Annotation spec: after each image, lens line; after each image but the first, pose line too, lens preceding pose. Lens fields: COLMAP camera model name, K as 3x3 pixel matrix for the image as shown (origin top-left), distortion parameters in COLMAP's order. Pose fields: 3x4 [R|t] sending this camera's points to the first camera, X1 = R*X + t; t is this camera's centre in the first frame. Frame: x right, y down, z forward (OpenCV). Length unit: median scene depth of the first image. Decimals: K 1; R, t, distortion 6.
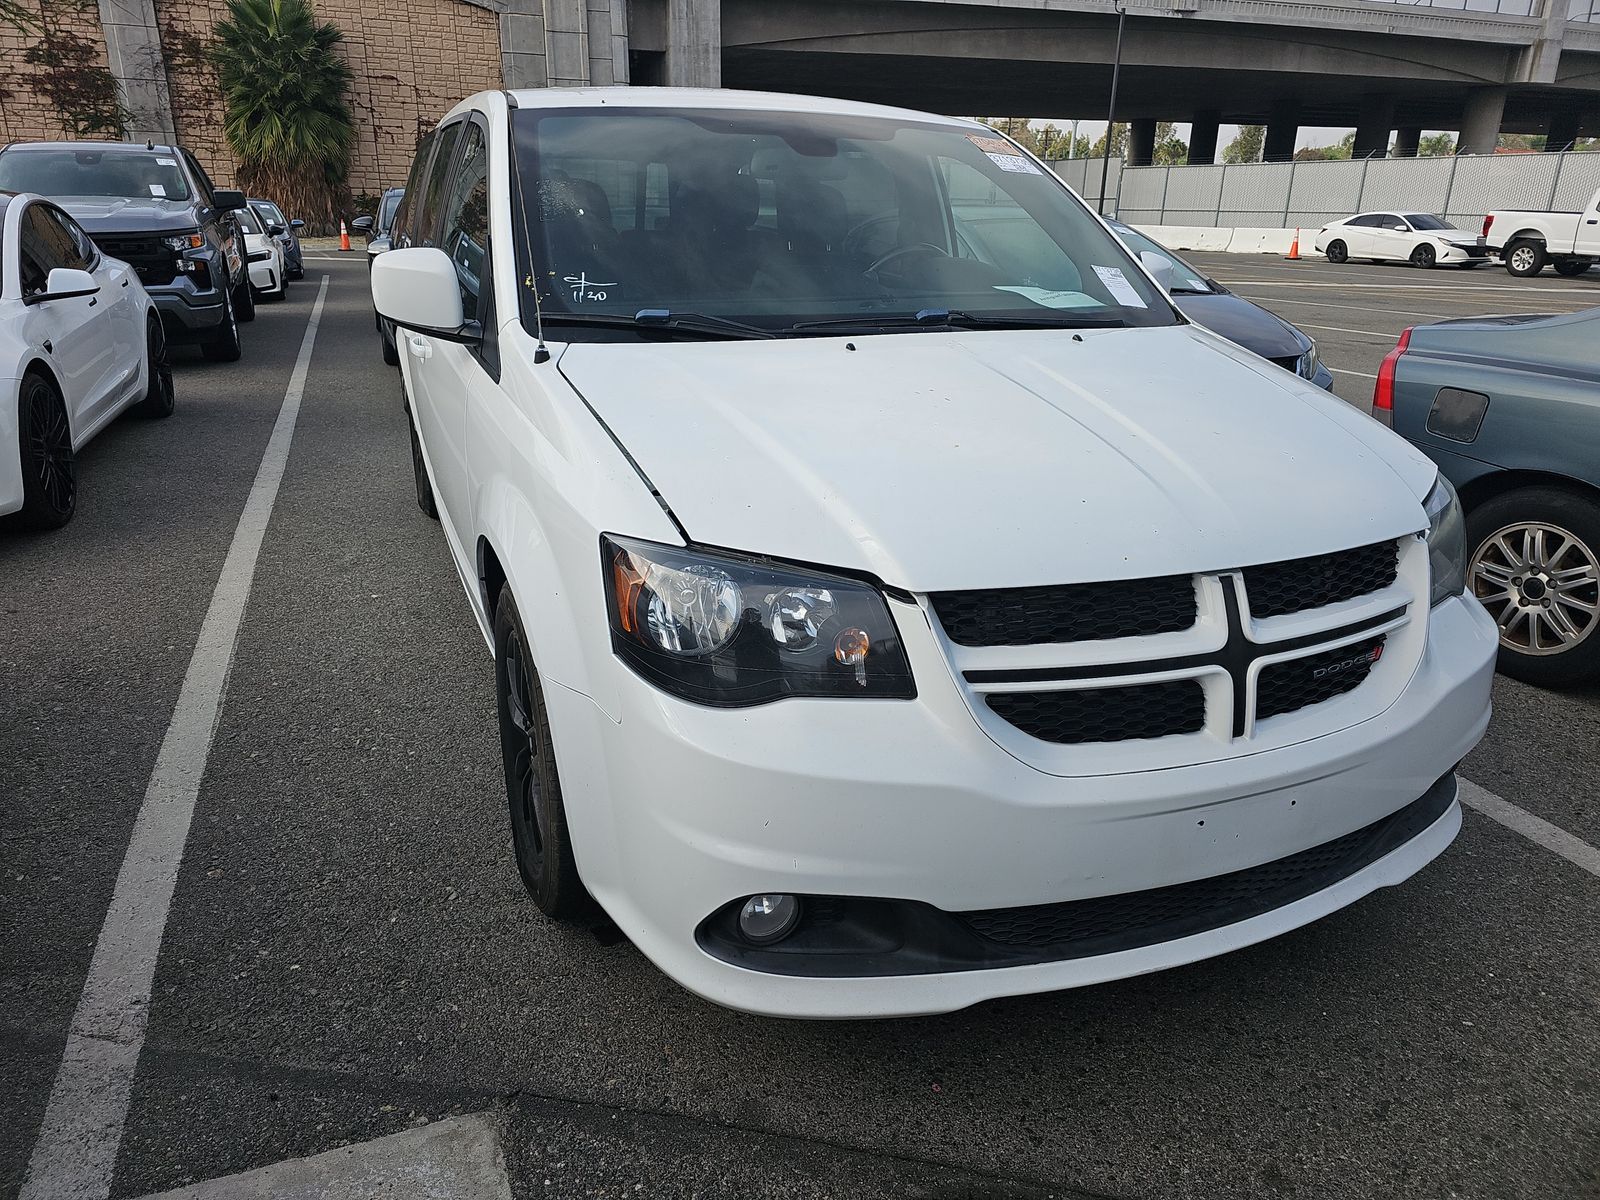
lens RADIAL K [[1069.1, 0, 767.6], [0, 1069.1, 608.7], [0, 0, 1]] dist [0.040544, -0.033033]
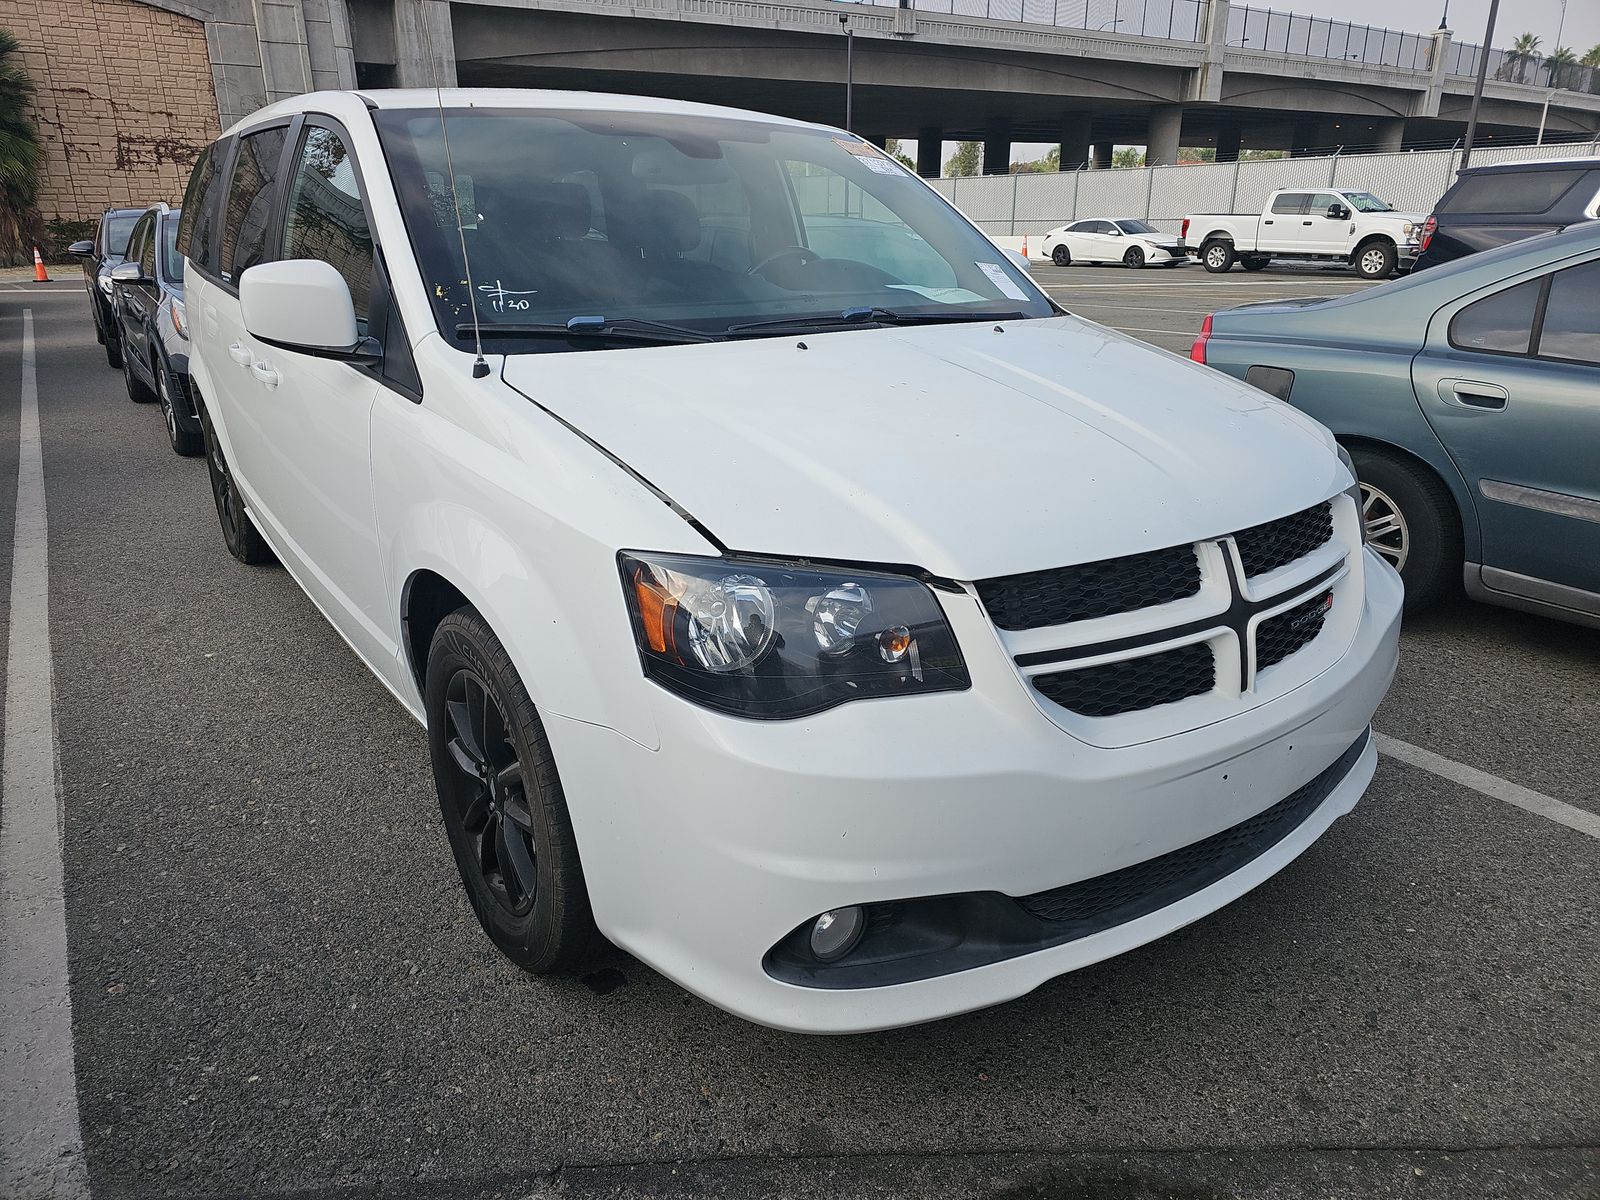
lens RADIAL K [[1069.1, 0, 788.7], [0, 1069.1, 608.1], [0, 0, 1]] dist [0.040544, -0.033033]
pose [[0.973354, -0.095258, 0.208585, -0.170994], [0.097890, 0.995195, -0.002303, -0.003303], [-0.207363, 0.022660, 0.978002, 0.046041]]
